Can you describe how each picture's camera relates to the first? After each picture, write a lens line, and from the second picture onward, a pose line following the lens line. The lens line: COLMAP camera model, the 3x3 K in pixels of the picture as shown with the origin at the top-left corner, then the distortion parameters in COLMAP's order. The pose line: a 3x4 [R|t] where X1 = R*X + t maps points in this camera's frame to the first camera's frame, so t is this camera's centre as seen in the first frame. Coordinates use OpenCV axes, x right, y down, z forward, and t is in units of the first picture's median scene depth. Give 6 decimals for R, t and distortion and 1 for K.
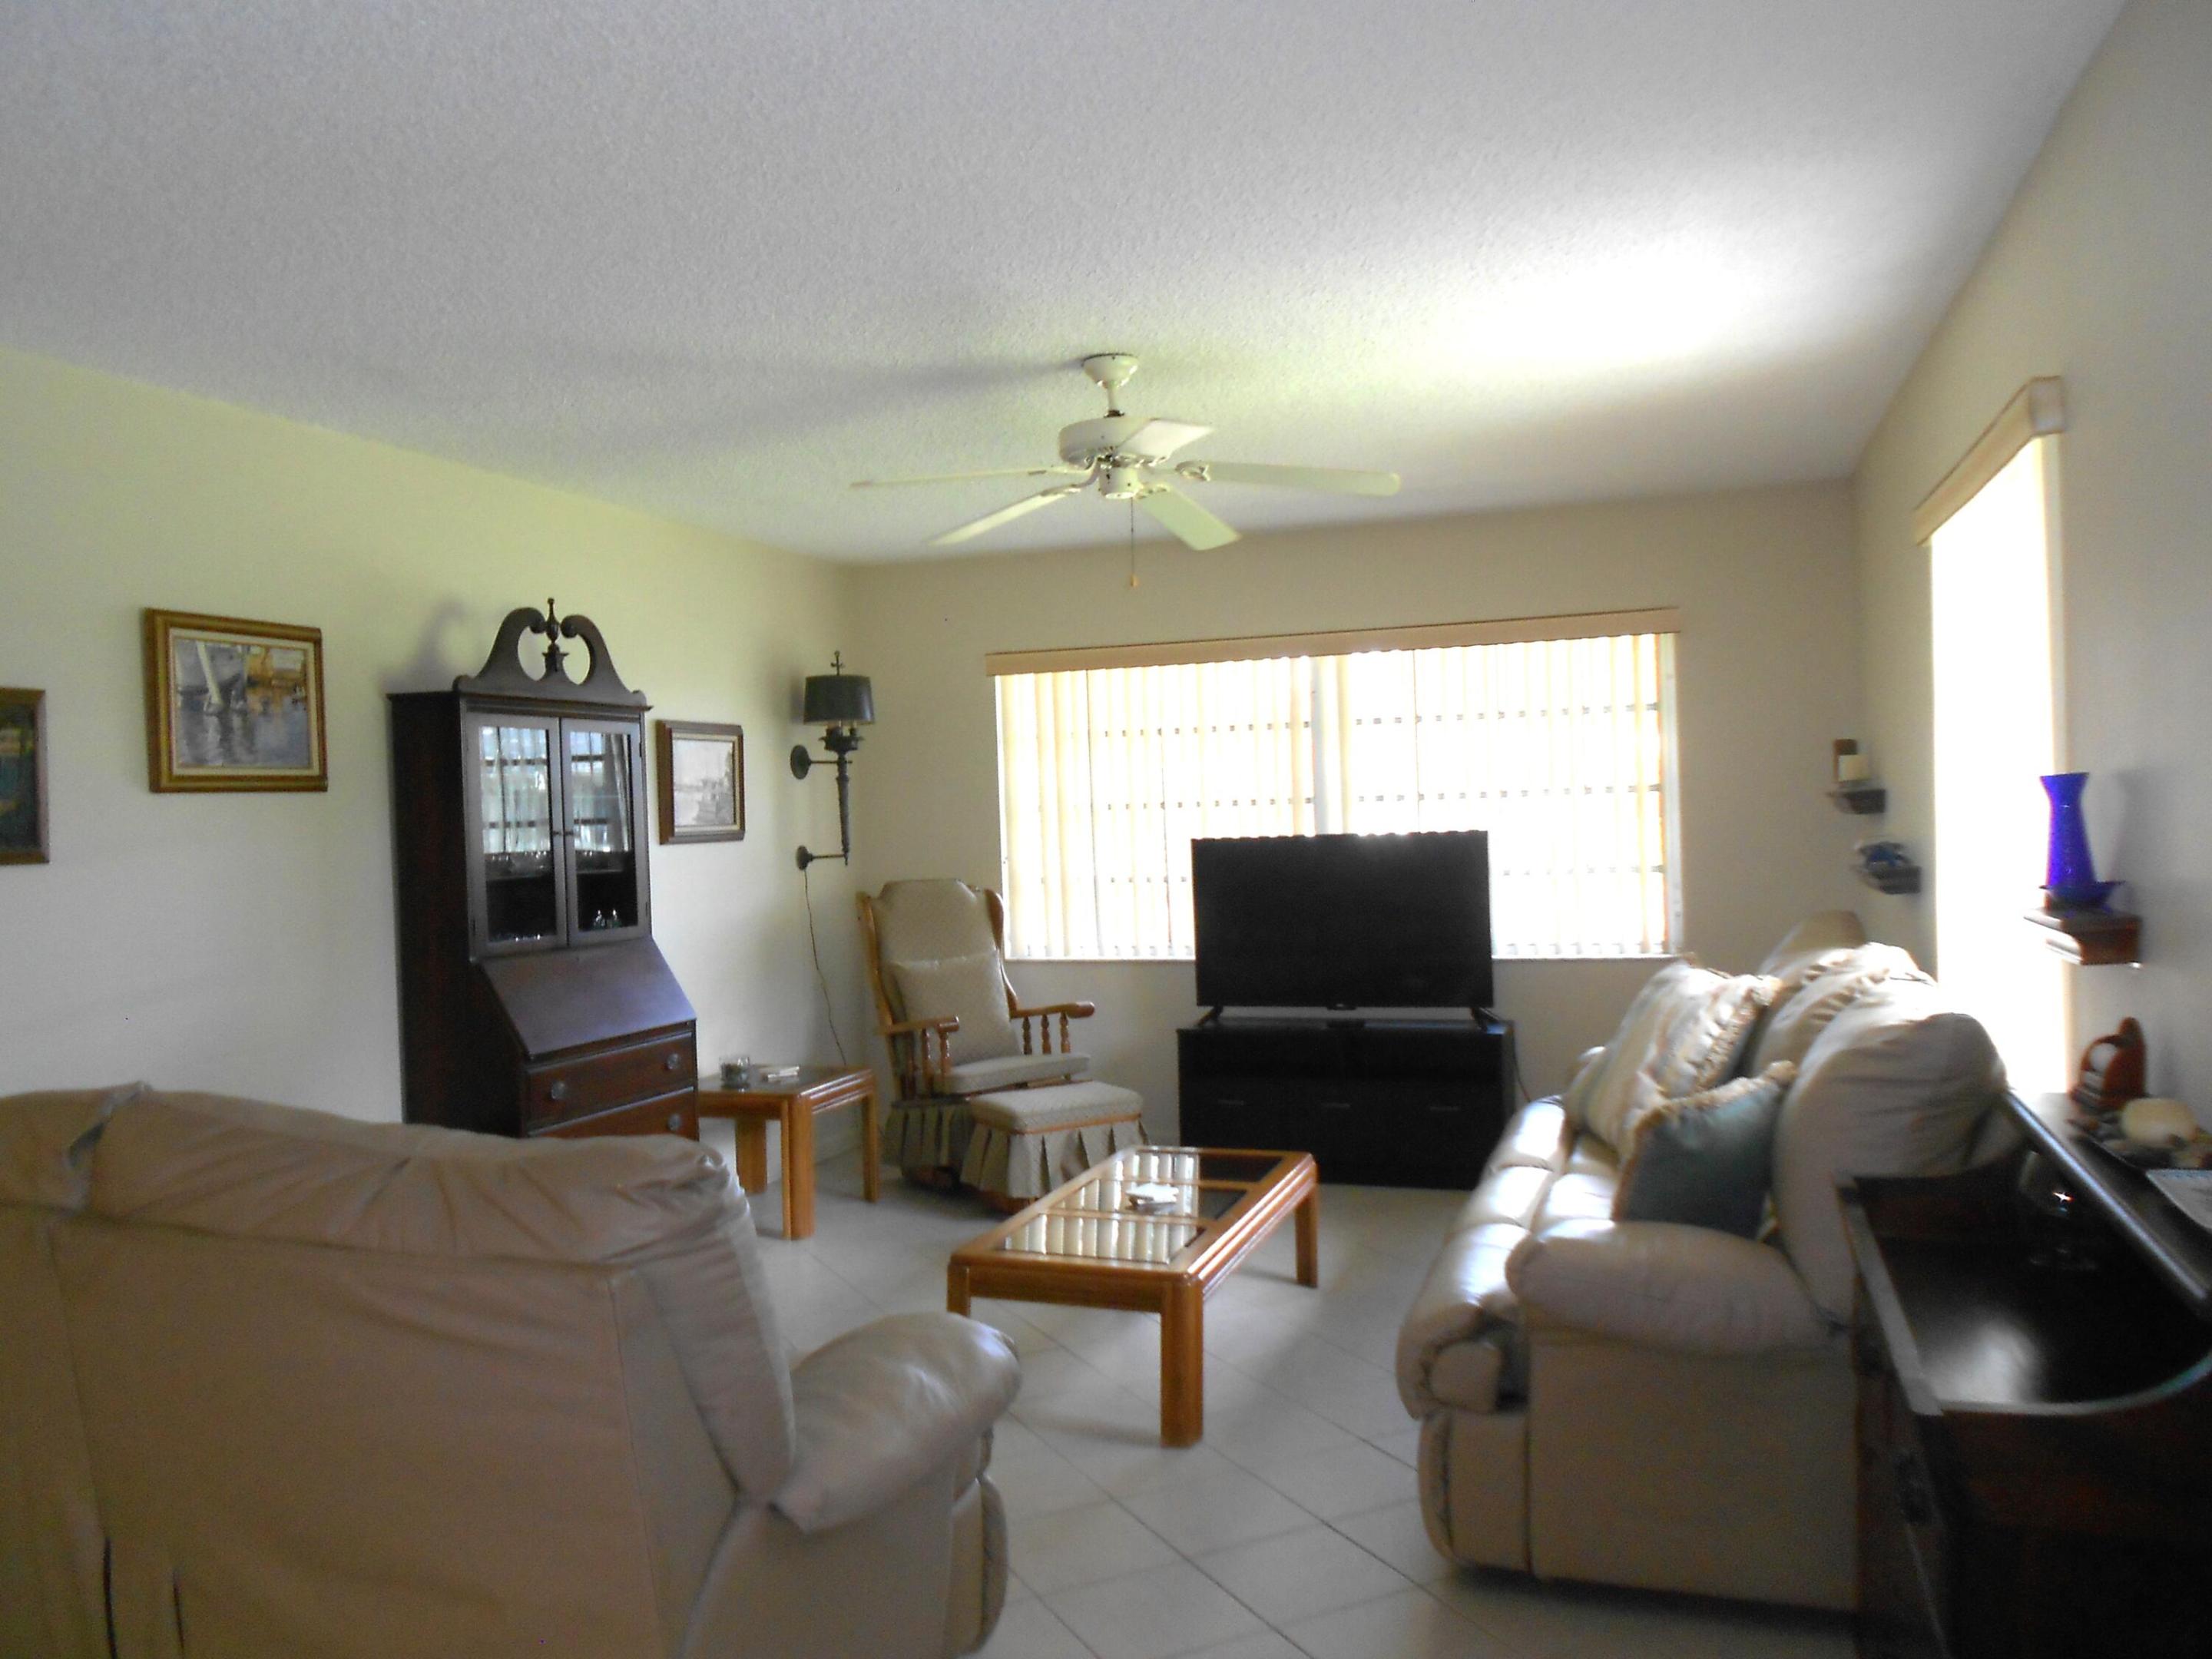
lens RADIAL K [[1672.8, 0, 1106.0], [0, 1672.8, 829.5], [0, 0, 1]] dist [-0.002371, -0.000111]
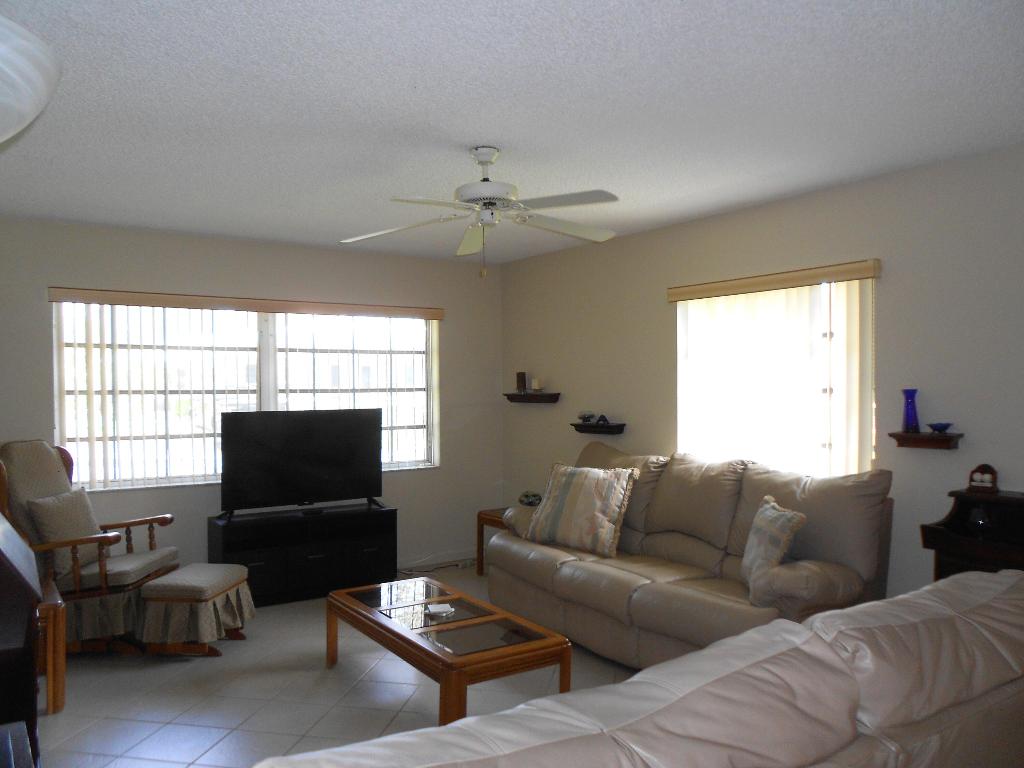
lens RADIAL K [[780.0, 0, 512.0], [0, 780.0, 384.0], [0, 0, 1]] dist [0.004284, 0.005720]
pose [[0.596957, 0.030648, 0.801688, -0.423028], [-0.005576, 0.999404, -0.034054, 0.002204], [-0.802254, 0.015859, 0.596772, 0.296771]]
